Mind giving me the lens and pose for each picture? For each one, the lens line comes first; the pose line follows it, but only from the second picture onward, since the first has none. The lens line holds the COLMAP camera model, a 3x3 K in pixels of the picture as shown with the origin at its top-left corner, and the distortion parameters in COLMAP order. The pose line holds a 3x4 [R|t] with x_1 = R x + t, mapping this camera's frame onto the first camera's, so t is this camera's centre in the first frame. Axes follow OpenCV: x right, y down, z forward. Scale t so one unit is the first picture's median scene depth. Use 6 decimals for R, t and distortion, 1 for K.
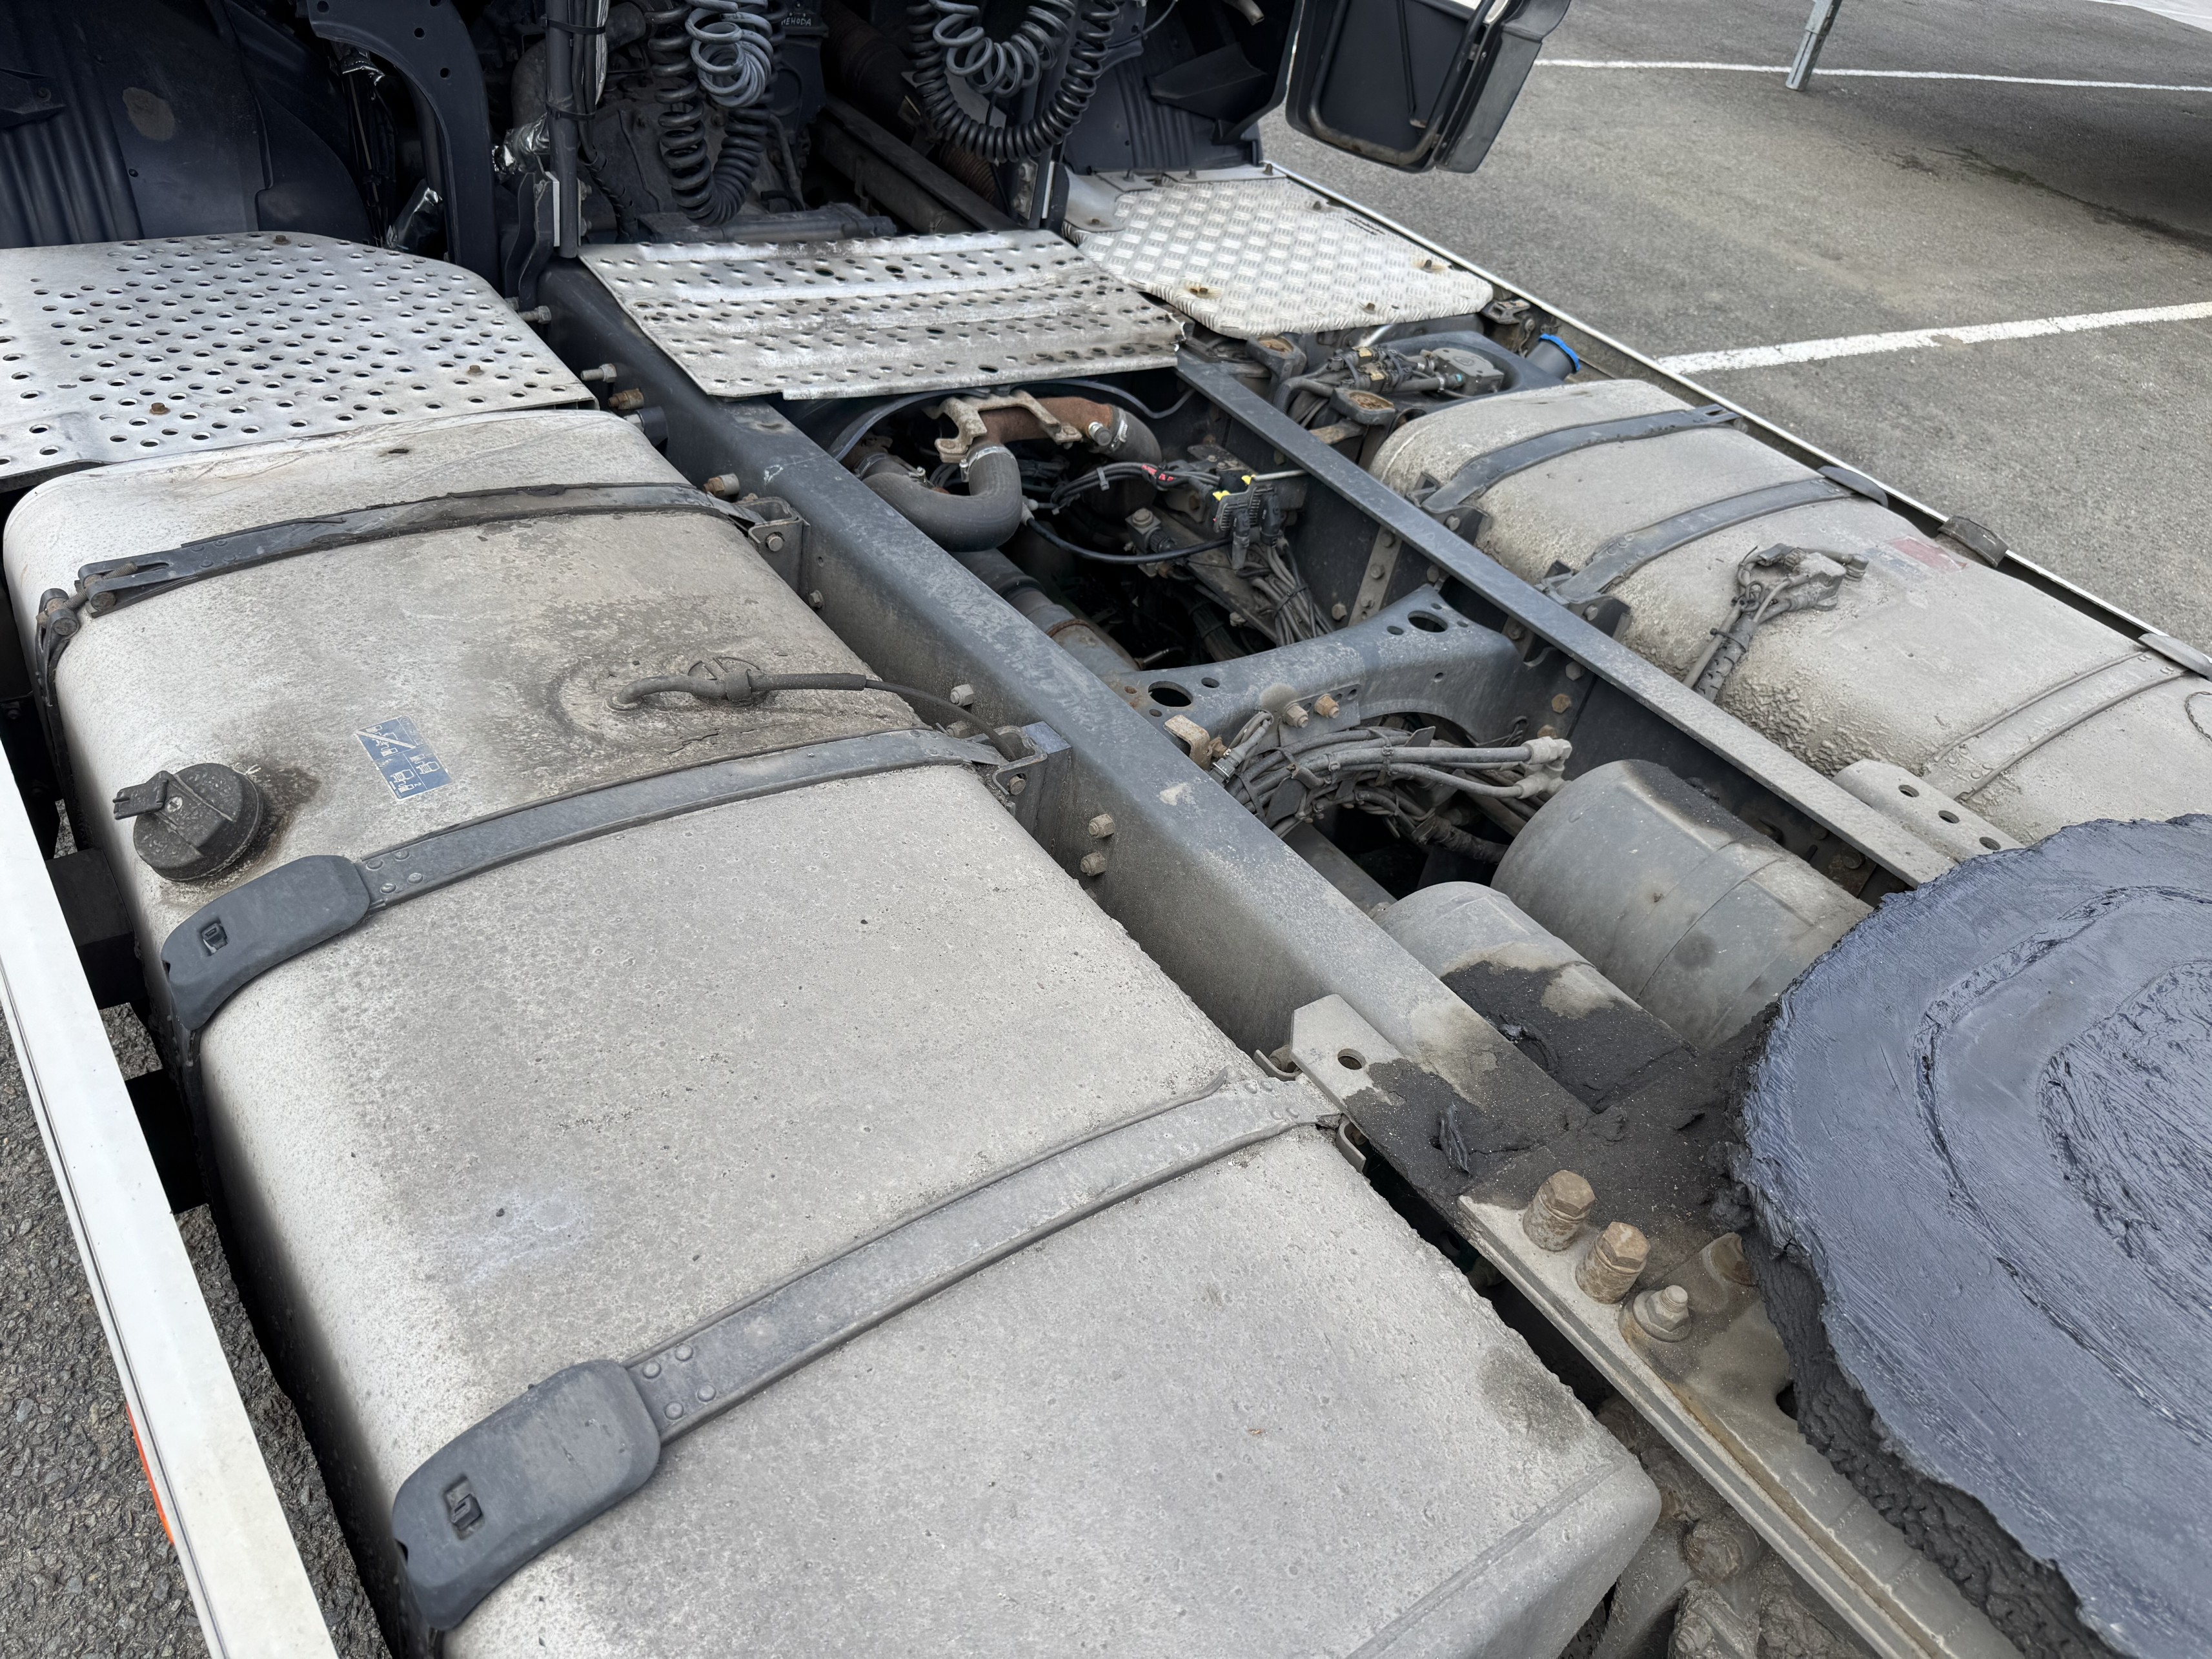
lens RADIAL K [[1569.3, 0, 1094.8], [0, 1569.3, 838.7], [0, 0, 1]] dist [0.034139, -0.041681]
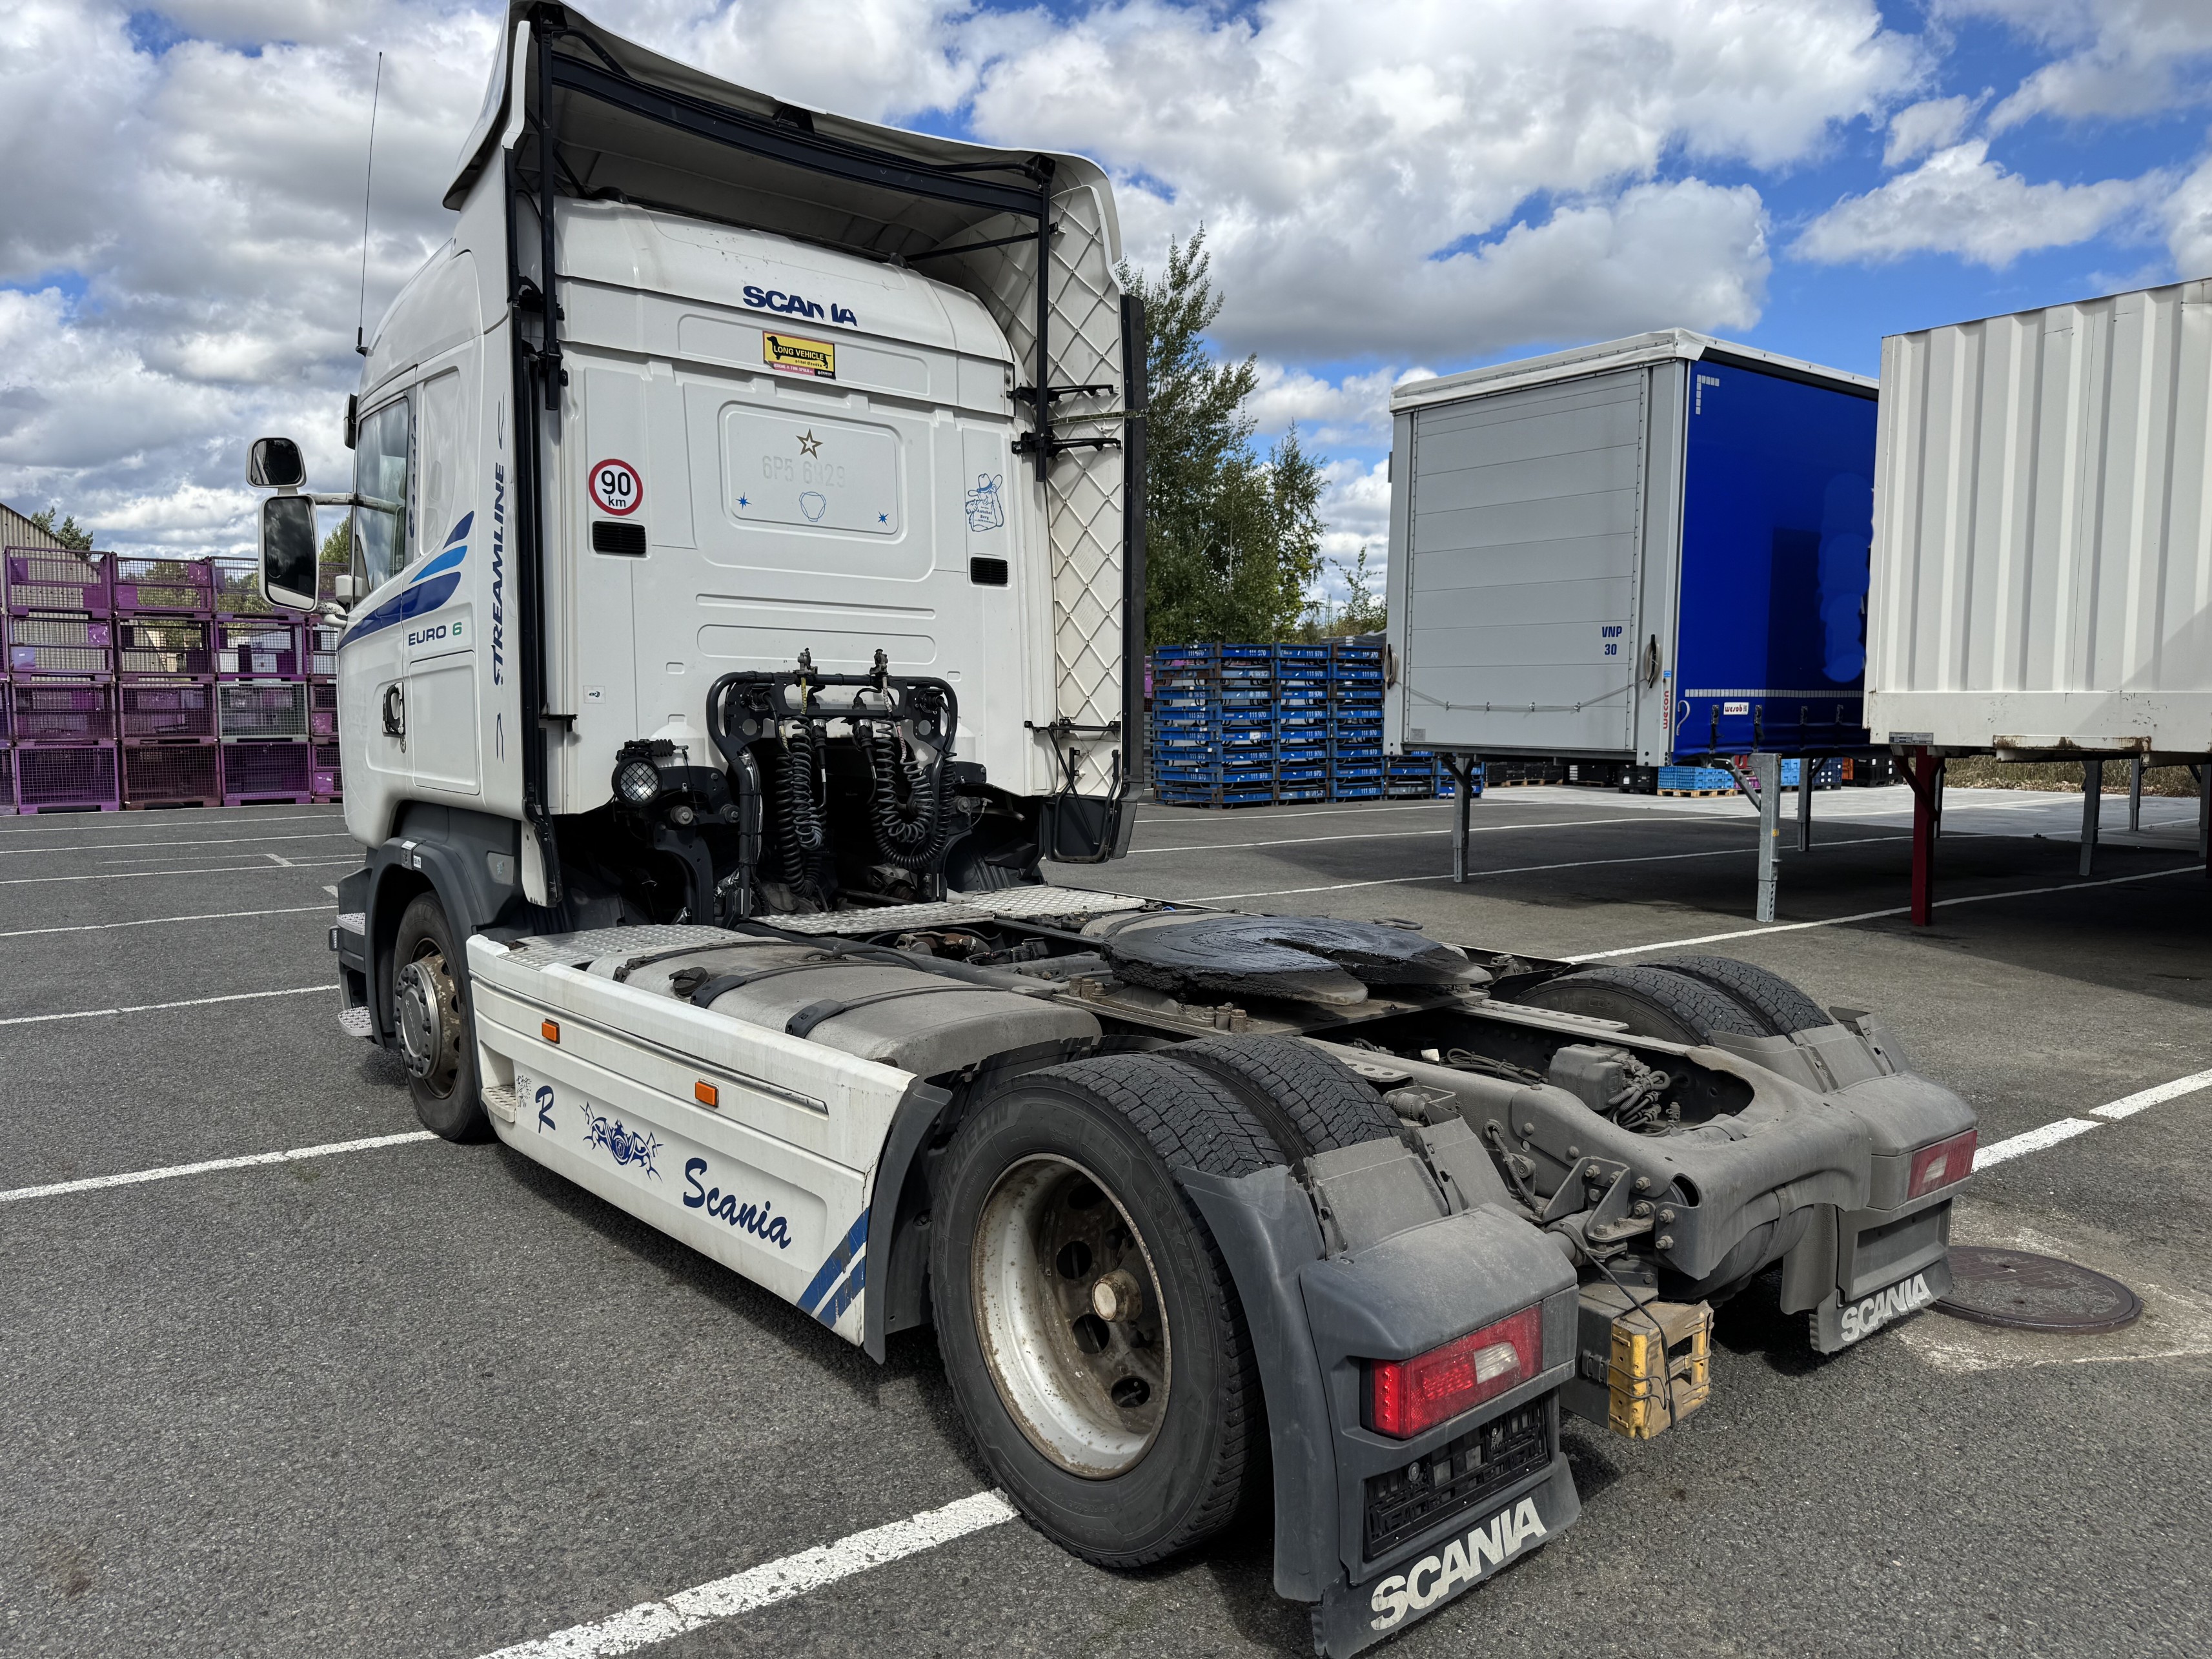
lens RADIAL K [[1569.3, 0, 1135.5], [0, 1569.3, 837.1], [0, 0, 1]] dist [0.034139, -0.041681]
pose [[0.983011, -0.165354, 0.079674, 0.094298], [0.181766, 0.816646, -0.547768, 0.956318], [0.025510, 0.552944, 0.832828, -1.081966]]
